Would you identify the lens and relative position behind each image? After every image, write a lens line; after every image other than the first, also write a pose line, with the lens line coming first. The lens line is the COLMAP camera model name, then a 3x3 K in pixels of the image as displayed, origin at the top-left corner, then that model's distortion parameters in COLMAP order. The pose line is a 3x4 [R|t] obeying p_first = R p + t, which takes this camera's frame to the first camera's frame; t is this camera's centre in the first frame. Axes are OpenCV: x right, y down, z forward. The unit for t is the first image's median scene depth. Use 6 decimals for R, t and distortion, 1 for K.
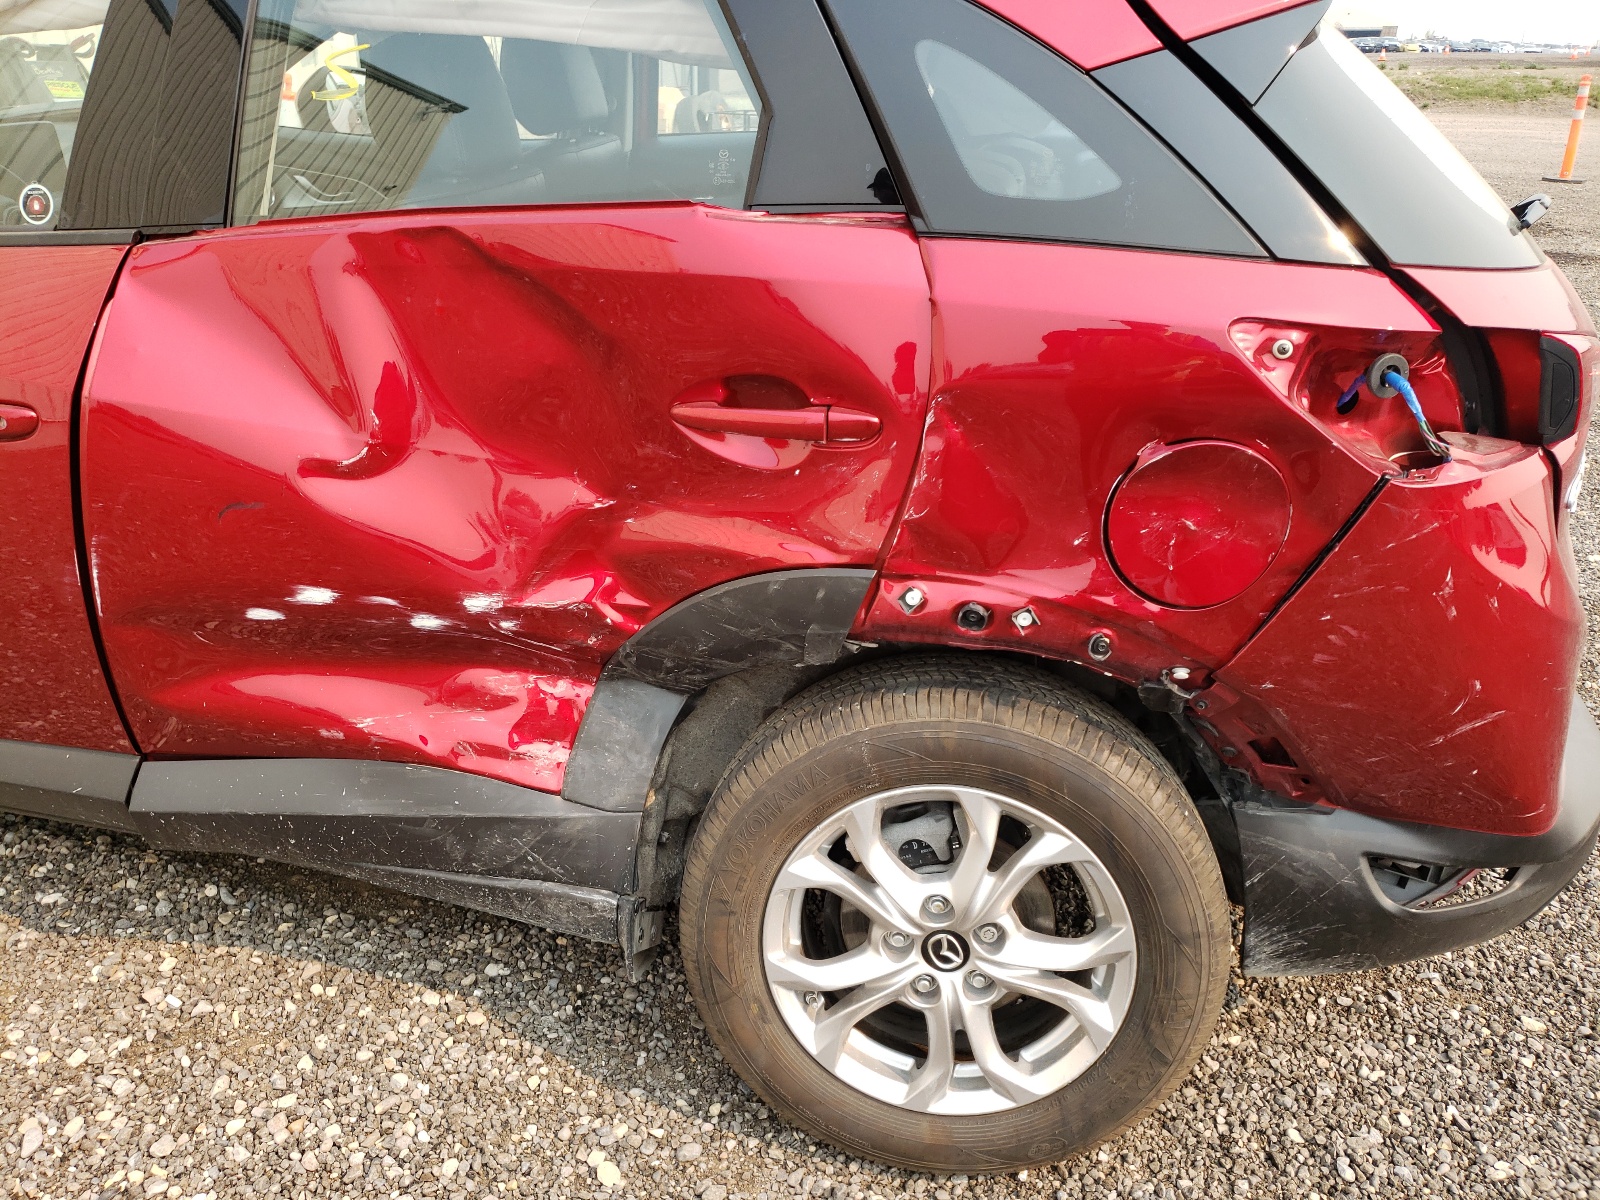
lens RADIAL K [[1212.8, 0, 800.0], [0, 1212.8, 600.0], [0, 0, 1]] dist [0.010846, 0.004409]
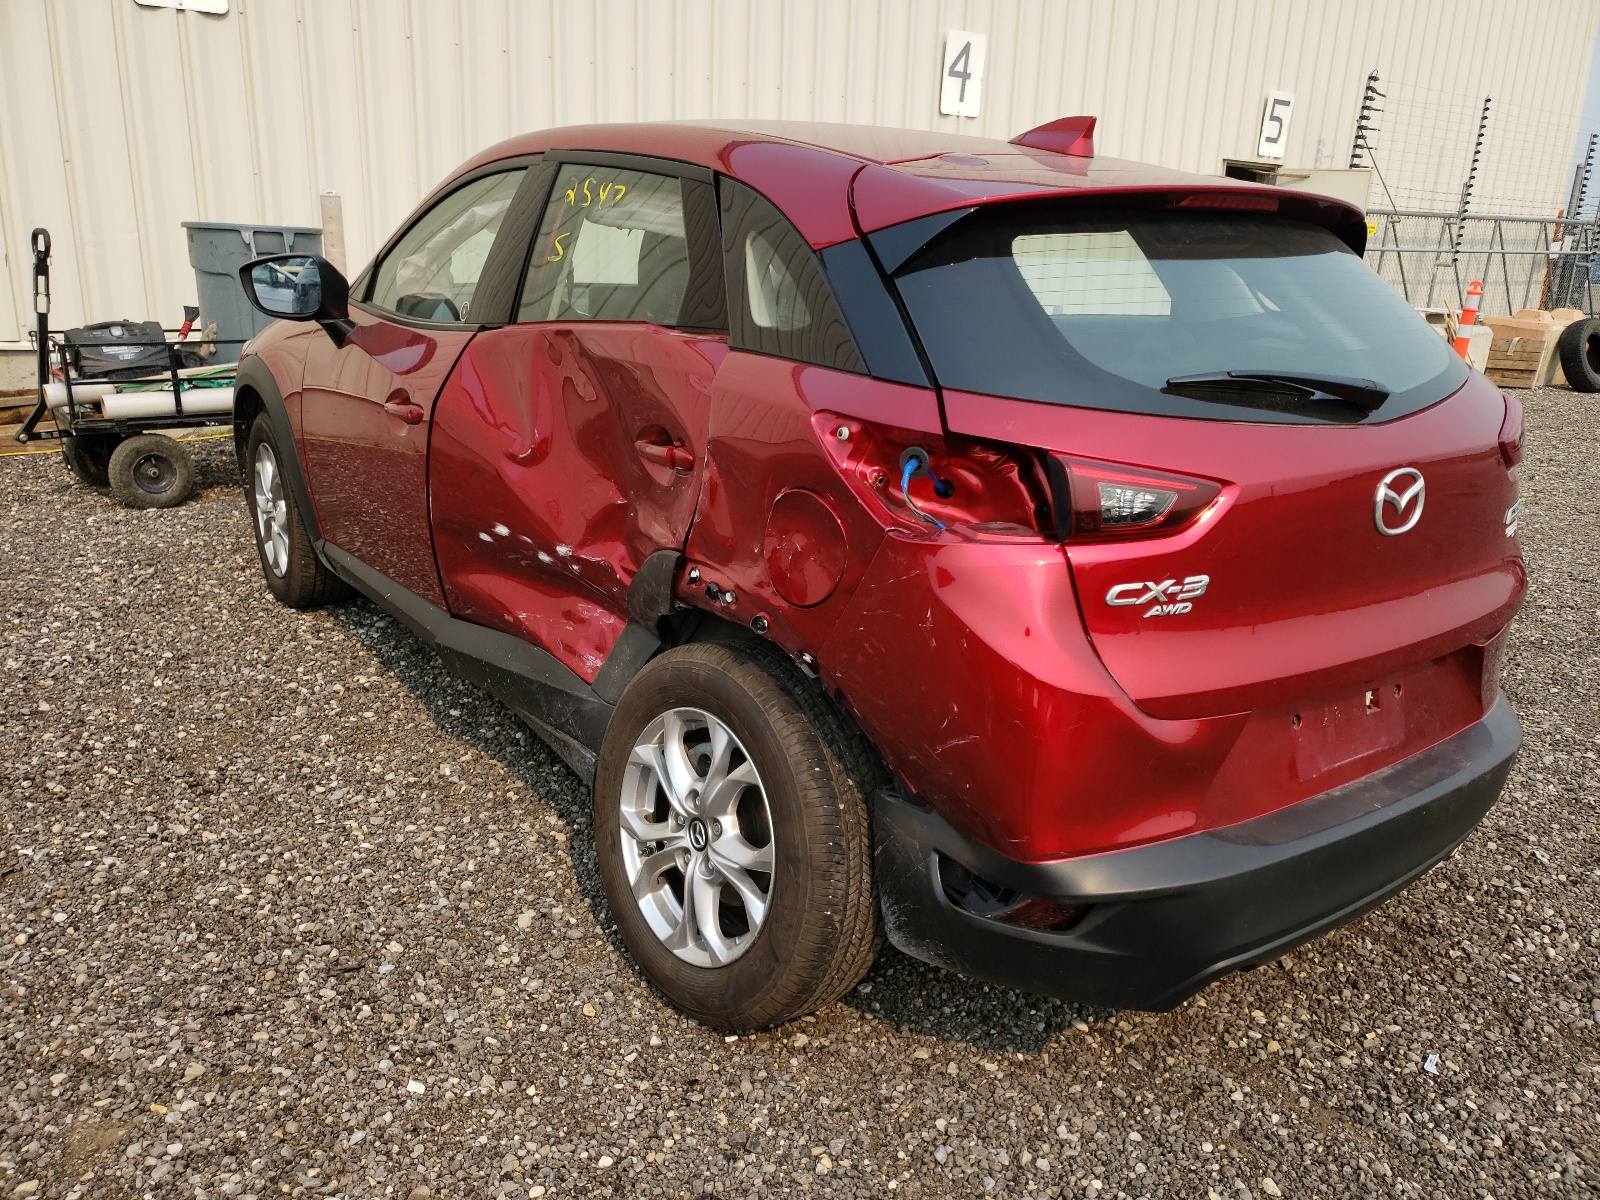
lens RADIAL K [[1185.1, 0, 800.0], [0, 1185.1, 600.0], [0, 0, 1]] dist [0.007888, 0.001333]
pose [[0.783299, 0.196692, -0.589708, 0.973926], [-0.274446, 0.960589, -0.044146, 0.051453], [0.557783, 0.196422, 0.806409, -0.115804]]
